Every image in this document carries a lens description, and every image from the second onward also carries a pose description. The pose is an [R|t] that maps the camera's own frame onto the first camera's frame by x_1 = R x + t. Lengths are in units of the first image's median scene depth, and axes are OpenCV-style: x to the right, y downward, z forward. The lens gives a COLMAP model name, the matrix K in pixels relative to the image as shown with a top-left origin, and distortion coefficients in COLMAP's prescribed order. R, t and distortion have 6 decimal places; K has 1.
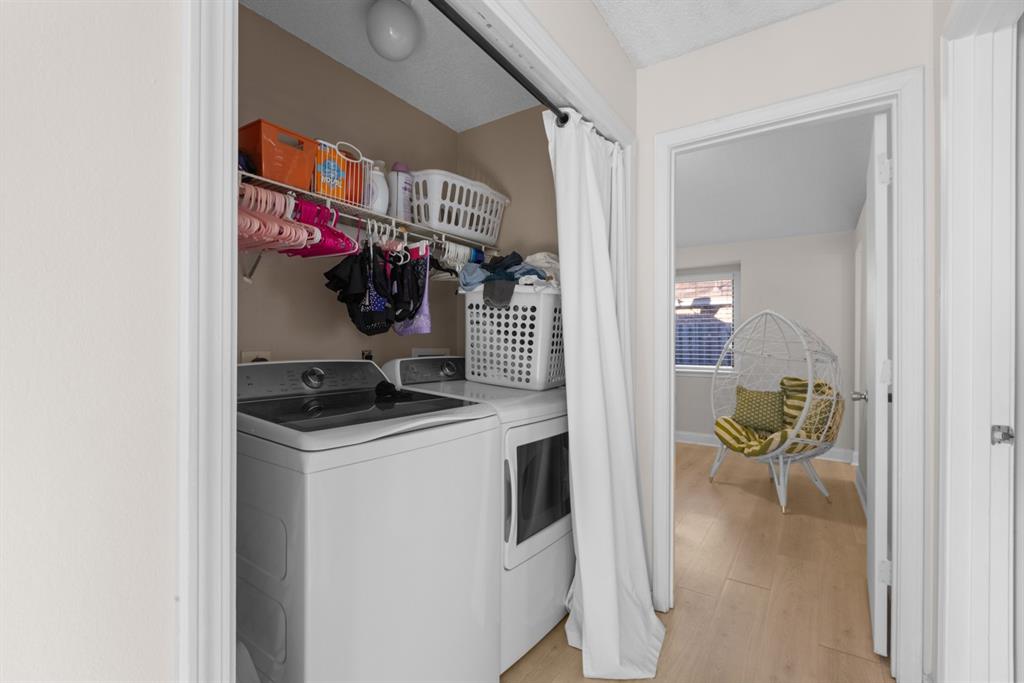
lens RADIAL K [[455.1, 0, 506.9], [0, 455.1, 342.9], [0, 0, 1]] dist [0.000881, -0.000427]
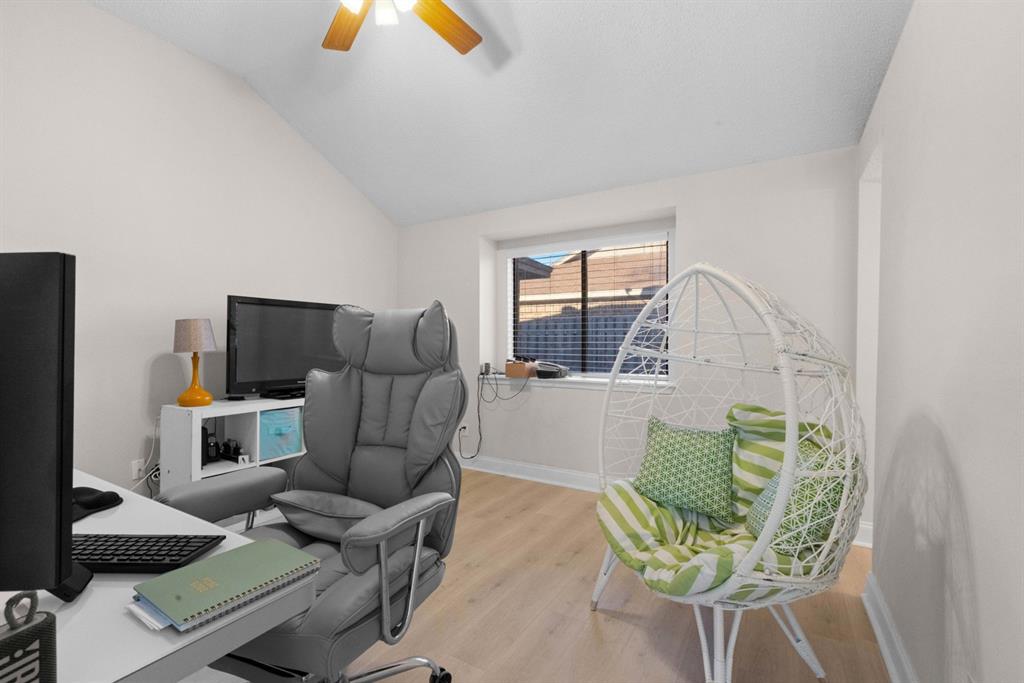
lens RADIAL K [[455.1, 0, 506.9], [0, 455.1, 342.9], [0, 0, 1]] dist [0.000881, -0.000427]
pose [[0.998639, 0.003787, 0.052022, 0.344273], [-0.004125, 0.999971, 0.006389, 0.006274], [-0.051996, -0.006595, 0.998626, 0.531761]]
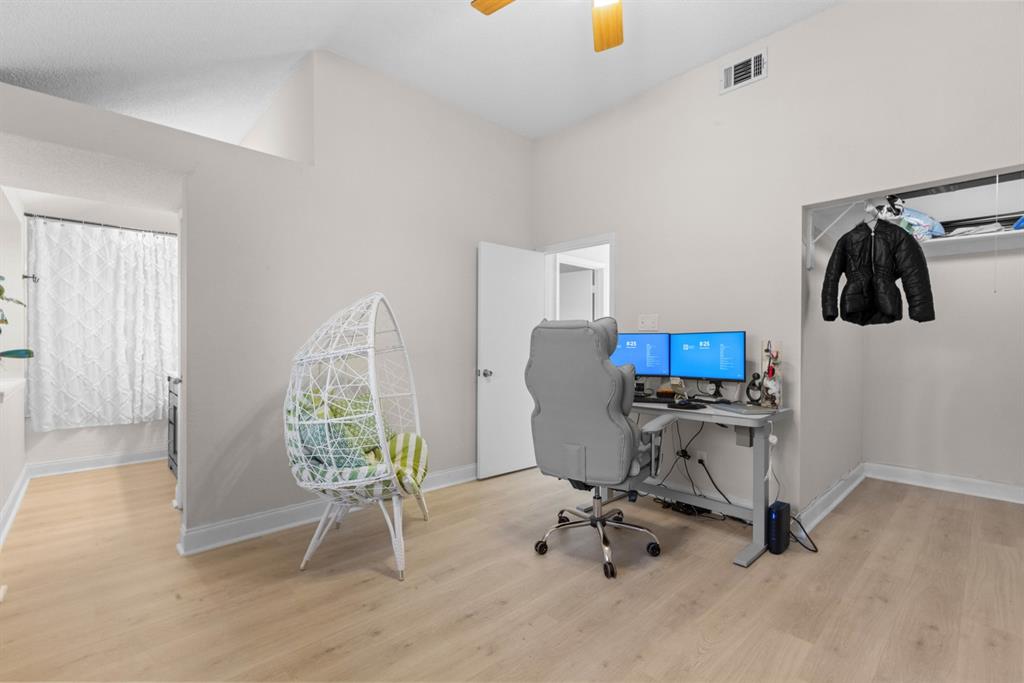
lens RADIAL K [[455.1, 0, 506.9], [0, 455.1, 342.9], [0, 0, 1]] dist [0.000881, -0.000427]
pose [[-0.975042, -0.004516, 0.221976, 0.207543], [-0.006081, 0.999961, -0.006367, 0.012081], [-0.221939, -0.007558, -0.975031, 1.615003]]
